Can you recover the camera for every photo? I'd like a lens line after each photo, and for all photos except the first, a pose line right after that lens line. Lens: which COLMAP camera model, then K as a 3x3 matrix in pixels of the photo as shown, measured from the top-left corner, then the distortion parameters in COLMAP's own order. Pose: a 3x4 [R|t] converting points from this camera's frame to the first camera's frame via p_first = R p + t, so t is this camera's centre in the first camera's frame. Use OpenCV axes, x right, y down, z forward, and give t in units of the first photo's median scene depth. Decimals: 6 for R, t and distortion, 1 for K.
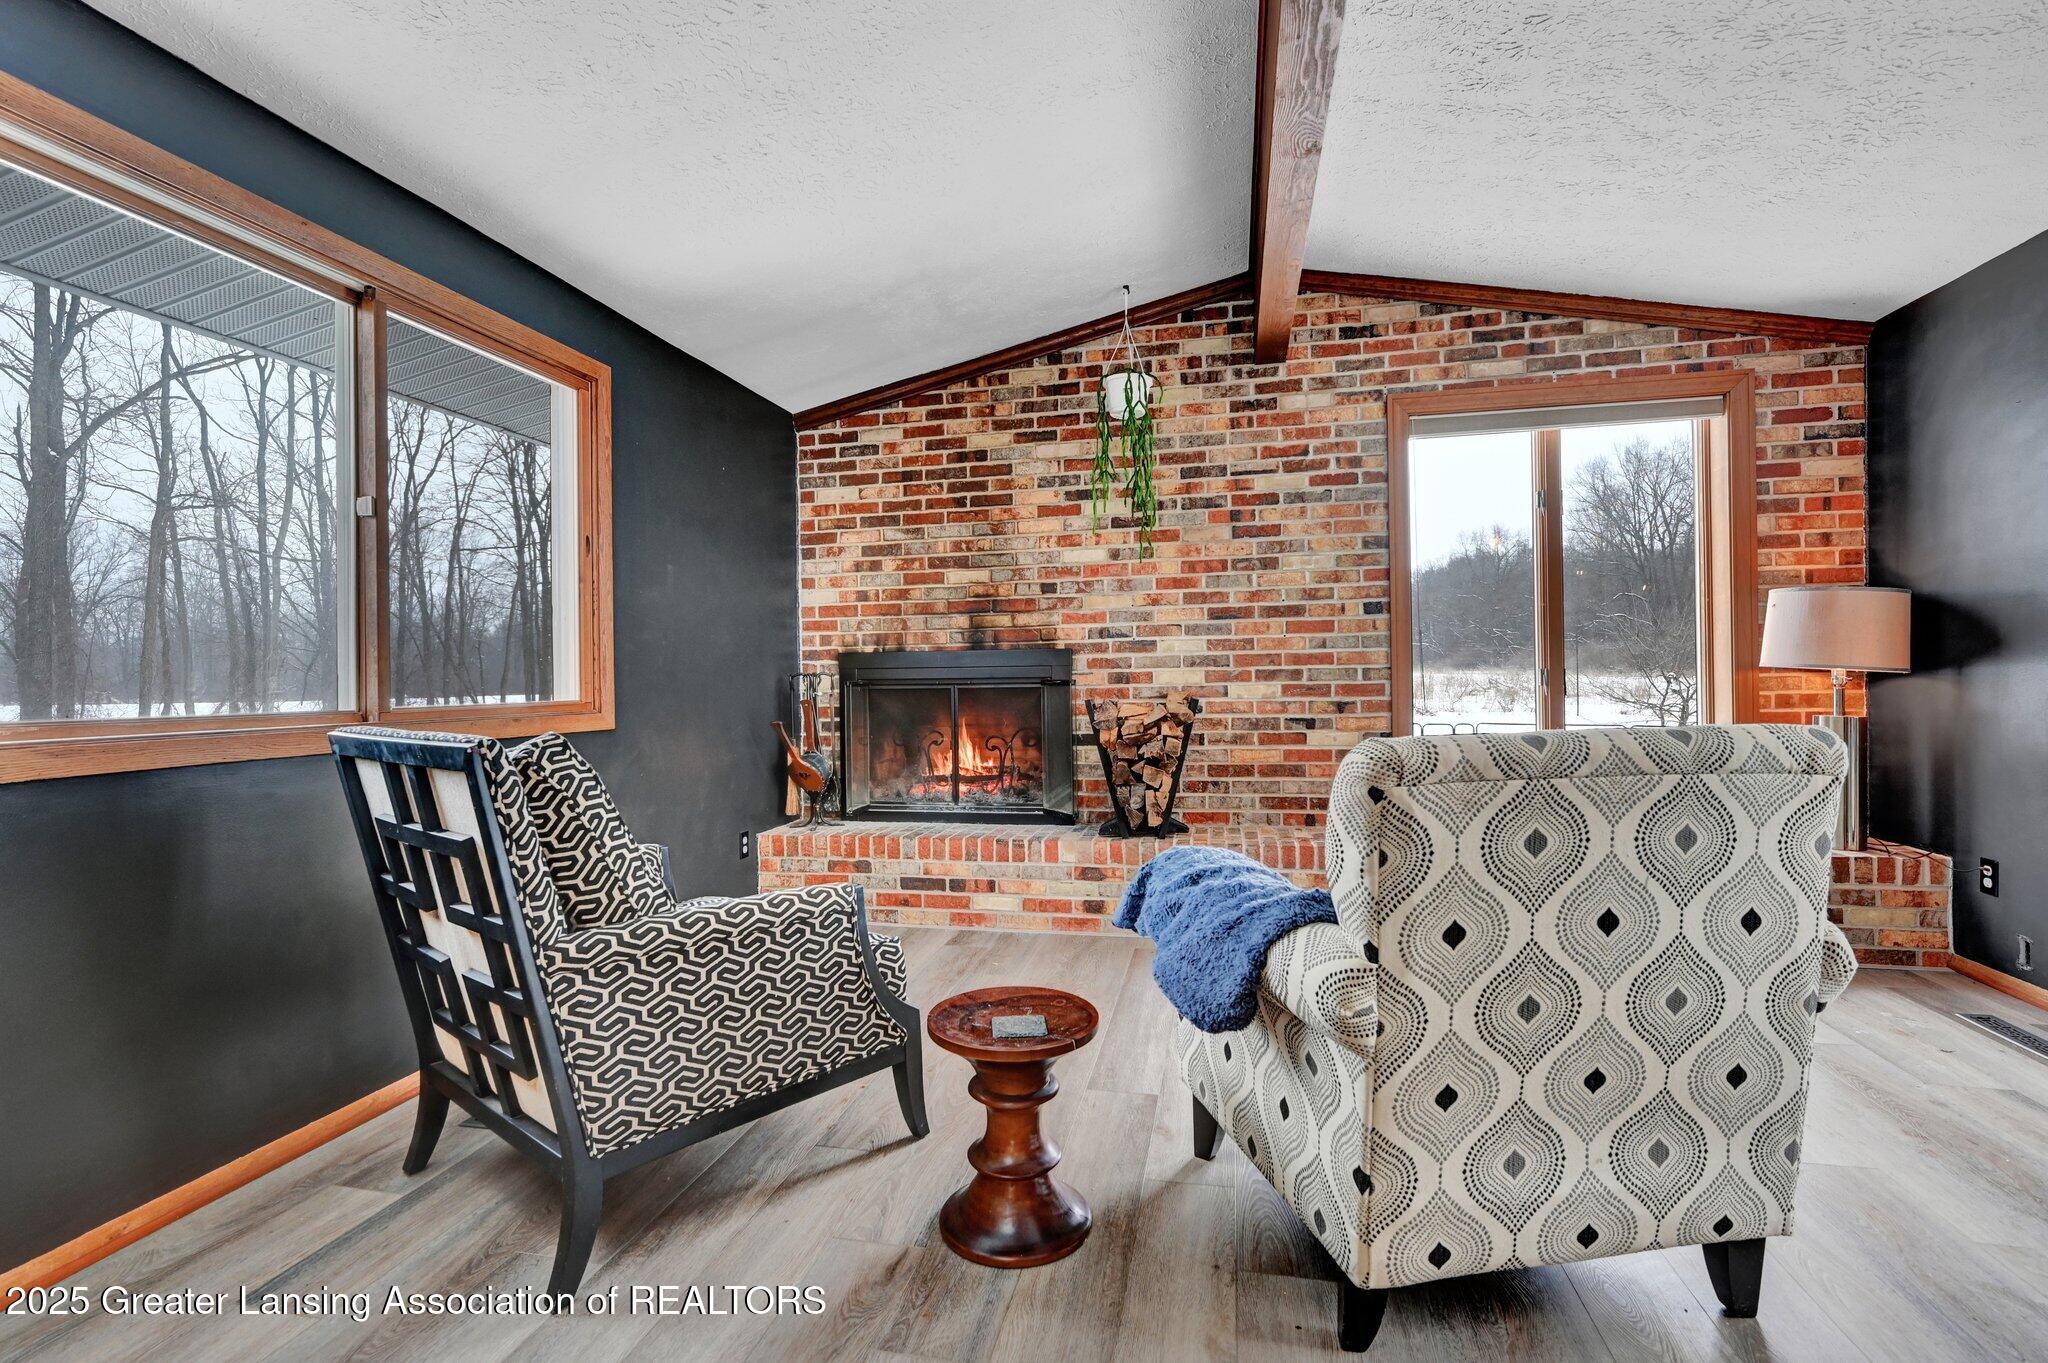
lens RADIAL K [[932.2, 0, 1014.0], [0, 932.2, 674.0], [0, 0, 1]] dist [-0.005275, 0.001383]
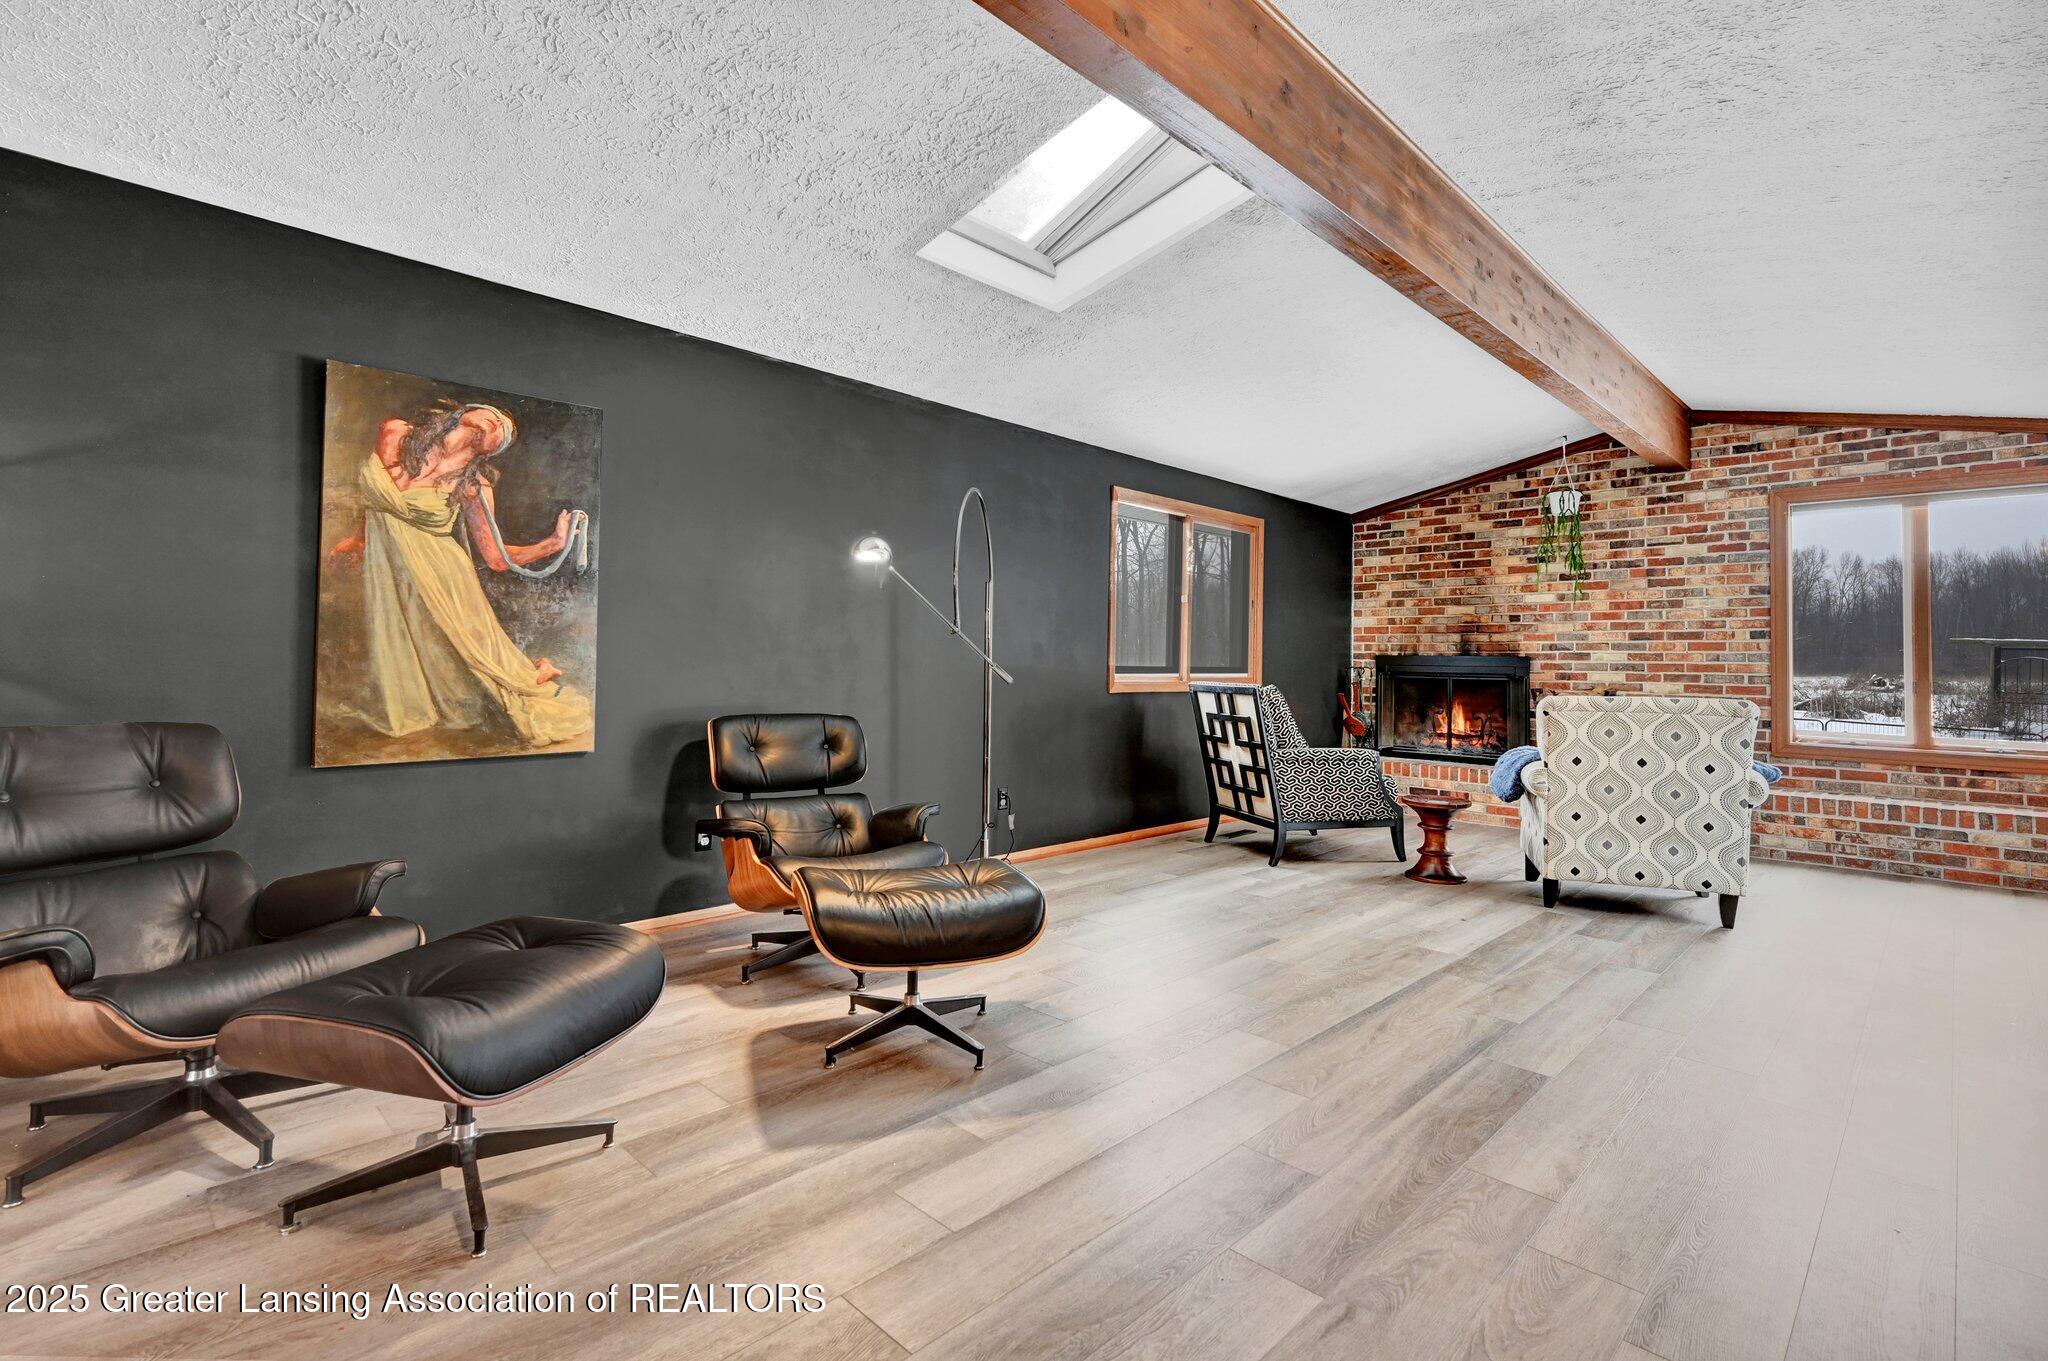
lens RADIAL K [[932.2, 0, 1024.9], [0, 932.2, 640.2], [0, 0, 1]] dist [-0.005275, 0.001383]
pose [[0.849621, 0.017468, -0.527105, 0.172262], [-0.030406, 0.999411, -0.015889, -0.004131], [0.526517, 0.029527, 0.849652, -0.824012]]
